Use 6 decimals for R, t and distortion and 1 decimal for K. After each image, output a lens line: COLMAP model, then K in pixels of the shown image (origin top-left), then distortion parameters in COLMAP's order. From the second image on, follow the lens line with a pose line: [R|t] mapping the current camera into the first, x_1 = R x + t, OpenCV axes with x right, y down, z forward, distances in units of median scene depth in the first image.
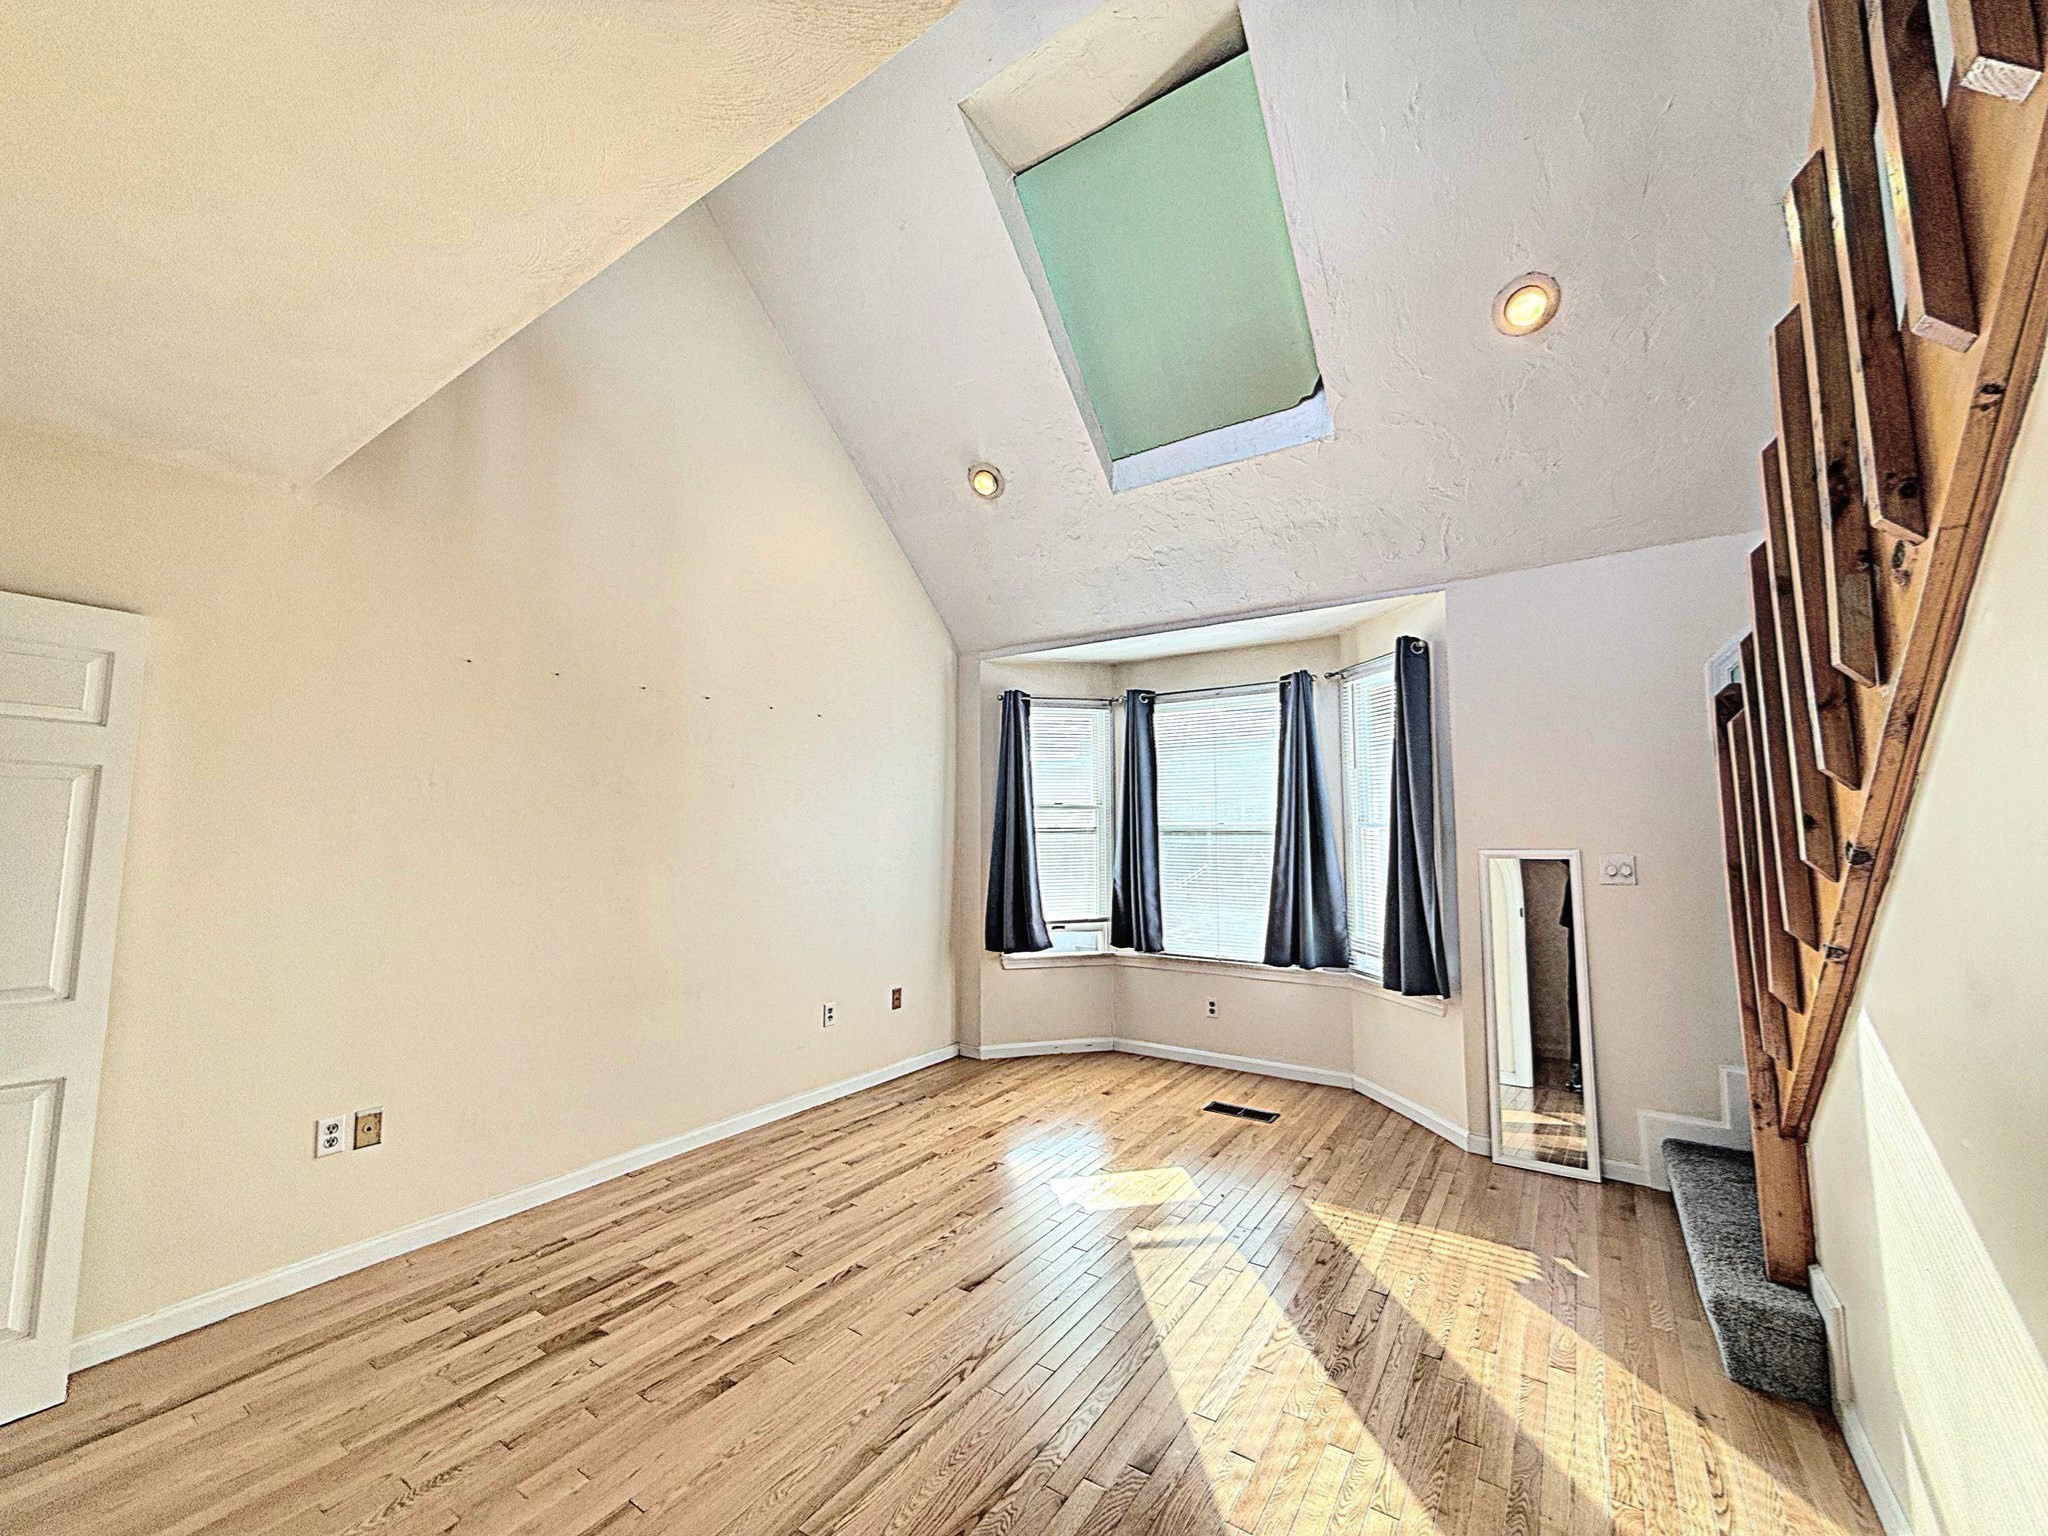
lens RADIAL K [[810.7, 0, 1031.3], [0, 810.7, 768.5], [0, 0, 1]] dist [-0.001395, -0.000080]
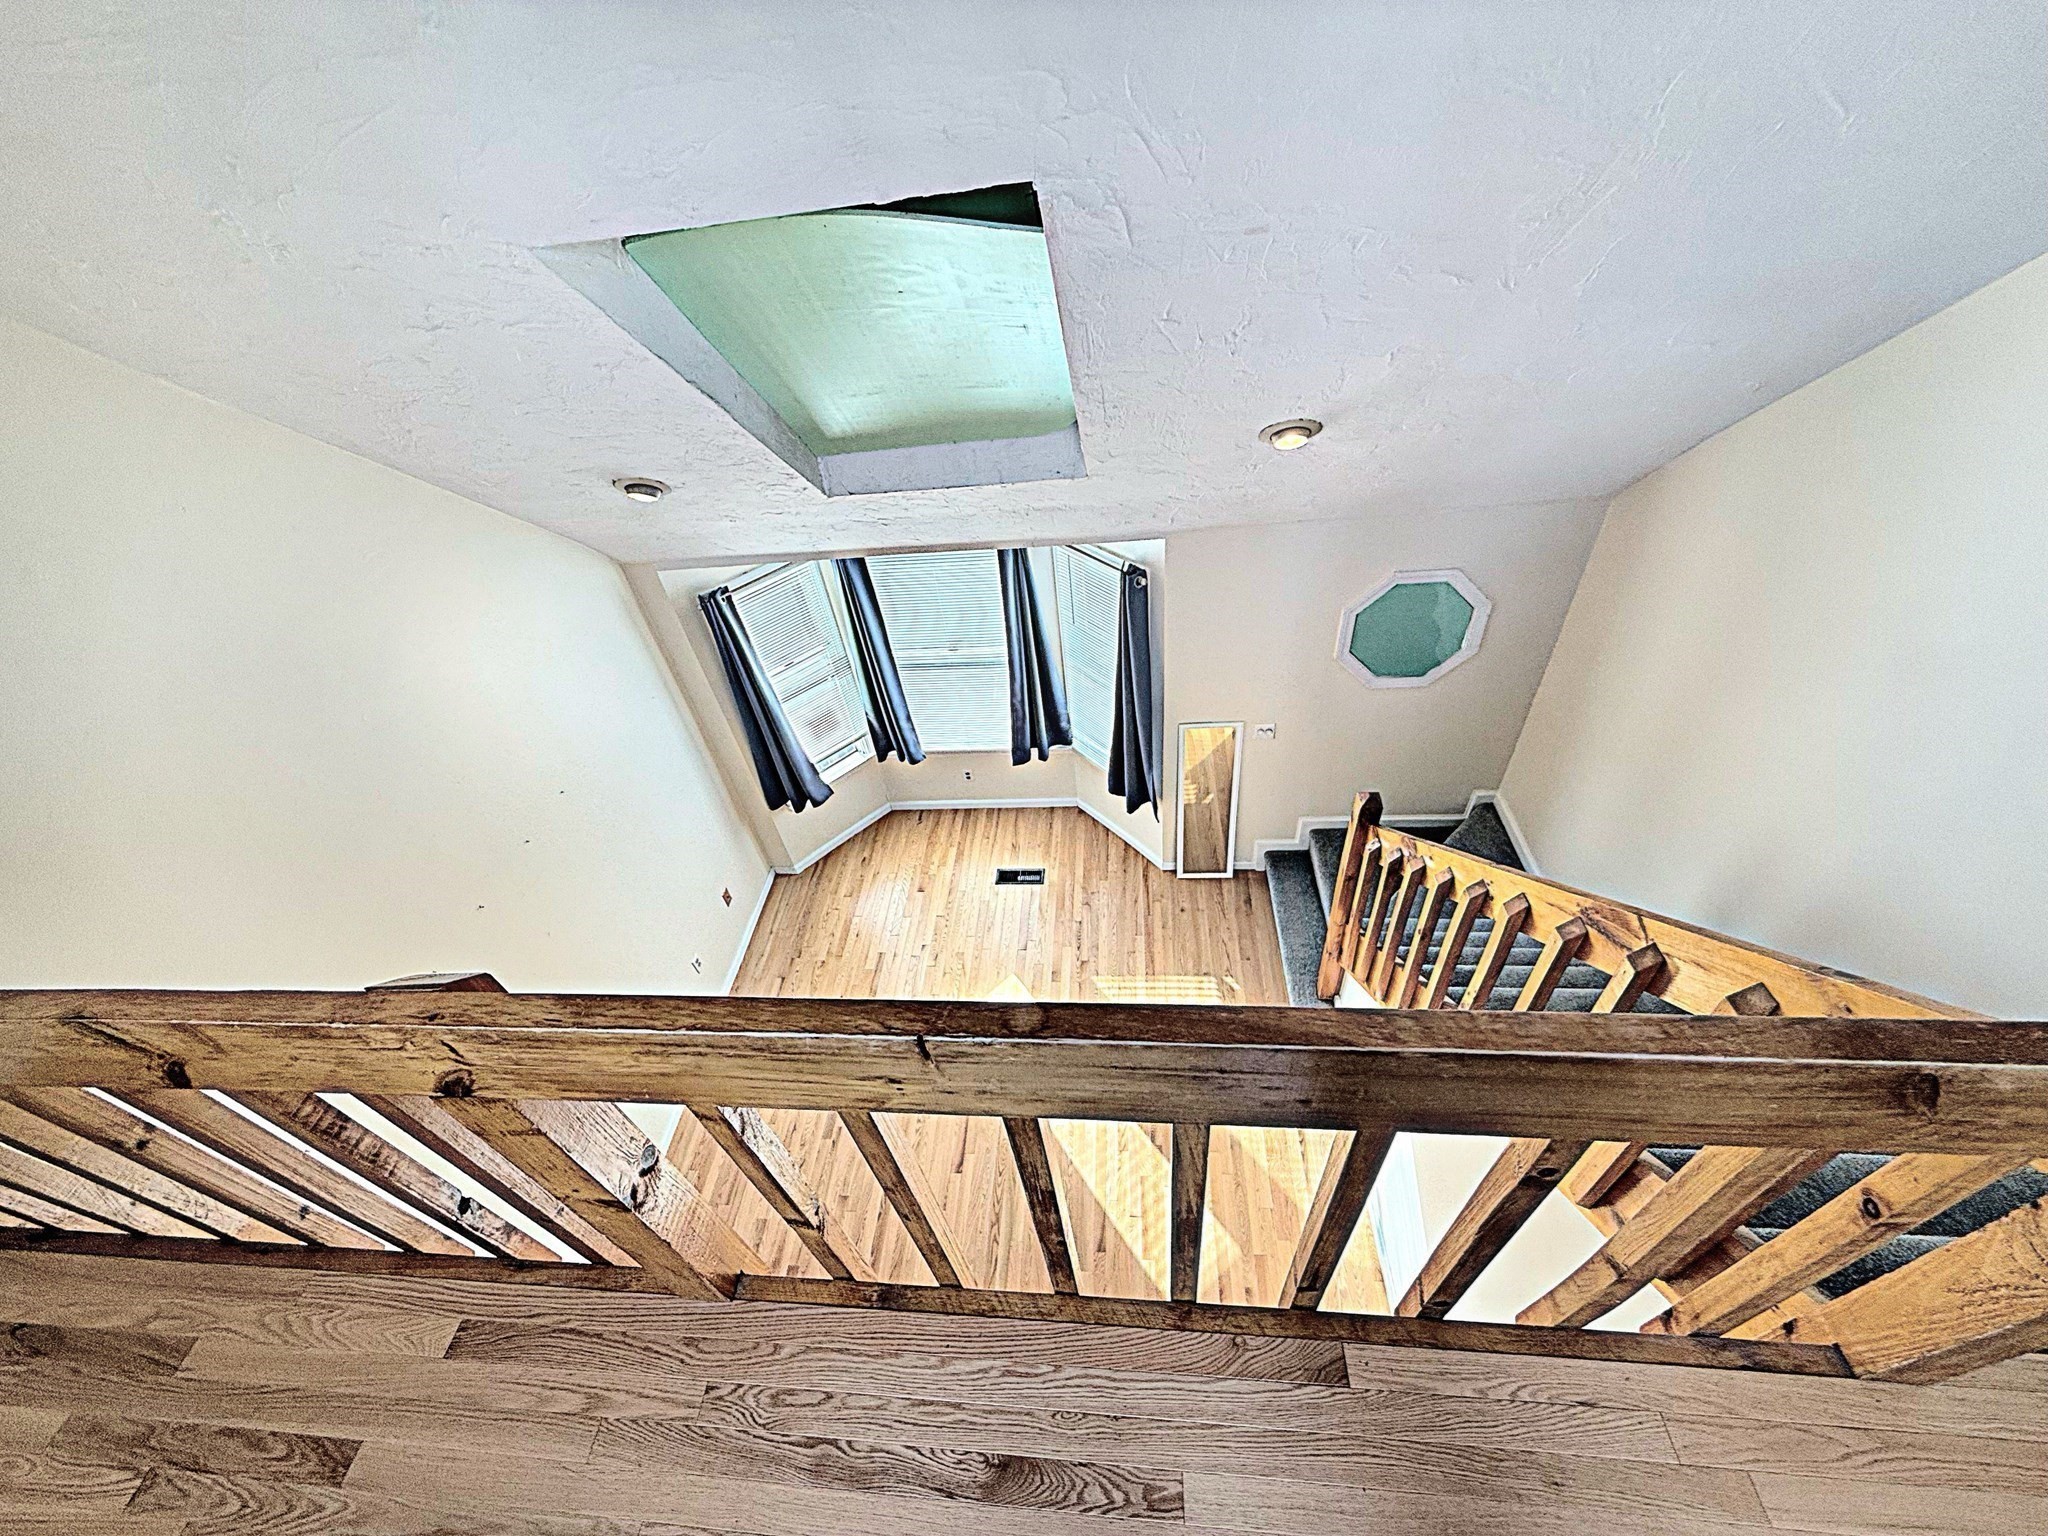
lens RADIAL K [[810.7, 0, 1031.3], [0, 810.7, 768.5], [0, 0, 1]] dist [-0.001395, -0.000080]
pose [[0.867099, -0.398355, 0.299084, -0.069662], [0.066551, 0.687666, 0.722971, -0.695716], [-0.493669, -0.606983, 0.622785, 0.209463]]
